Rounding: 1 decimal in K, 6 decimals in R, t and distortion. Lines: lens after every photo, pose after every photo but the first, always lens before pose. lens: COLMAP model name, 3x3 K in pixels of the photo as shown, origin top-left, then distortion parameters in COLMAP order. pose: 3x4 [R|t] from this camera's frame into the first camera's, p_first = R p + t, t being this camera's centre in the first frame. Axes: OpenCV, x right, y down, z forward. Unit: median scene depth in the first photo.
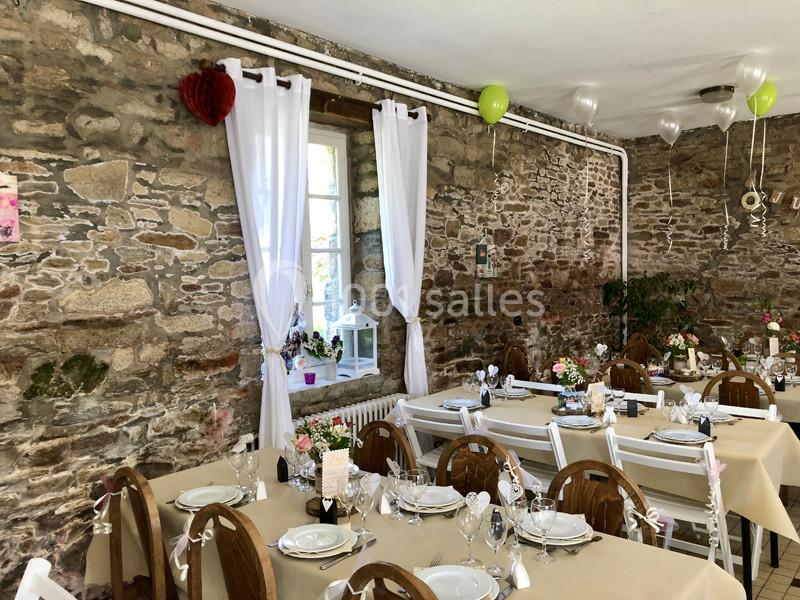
lens RADIAL K [[657.2, 0, 396.1], [0, 657.2, 293.3], [0, 0, 1]] dist [0.021845, -0.007973]
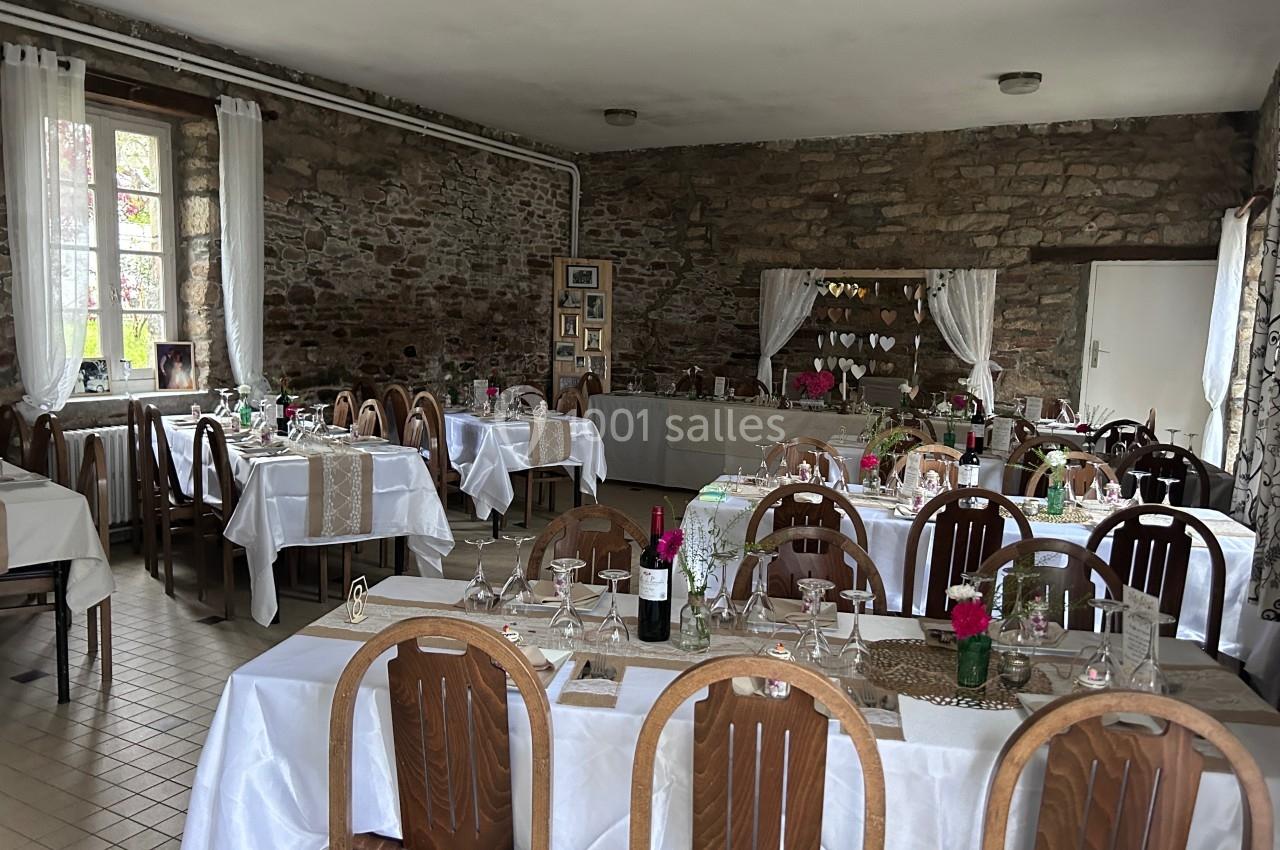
lens RADIAL K [[953.4, 0, 642.2], [0, 953.4, 443.2], [0, 0, 1]] dist [0.034199, -0.064579]
pose [[0.976300, 0.024300, 0.215051, 0.243643], [-0.044463, 0.995001, 0.089425, 0.039609], [-0.211803, -0.096868, 0.972500, -0.384824]]
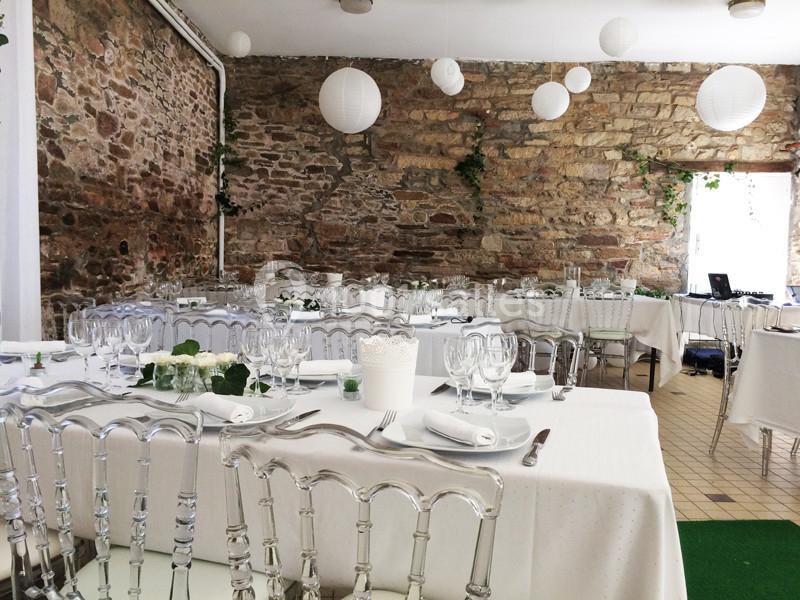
lens RADIAL K [[684.8, 0, 397.9], [0, 684.8, 298.1], [0, 0, 1]] dist [0.069339, -0.084511]
pose [[0.754093, -0.004541, 0.656752, -0.100126], [-0.010144, 0.999776, 0.018561, 0.089978], [-0.656689, -0.020659, 0.753878, 0.247940]]
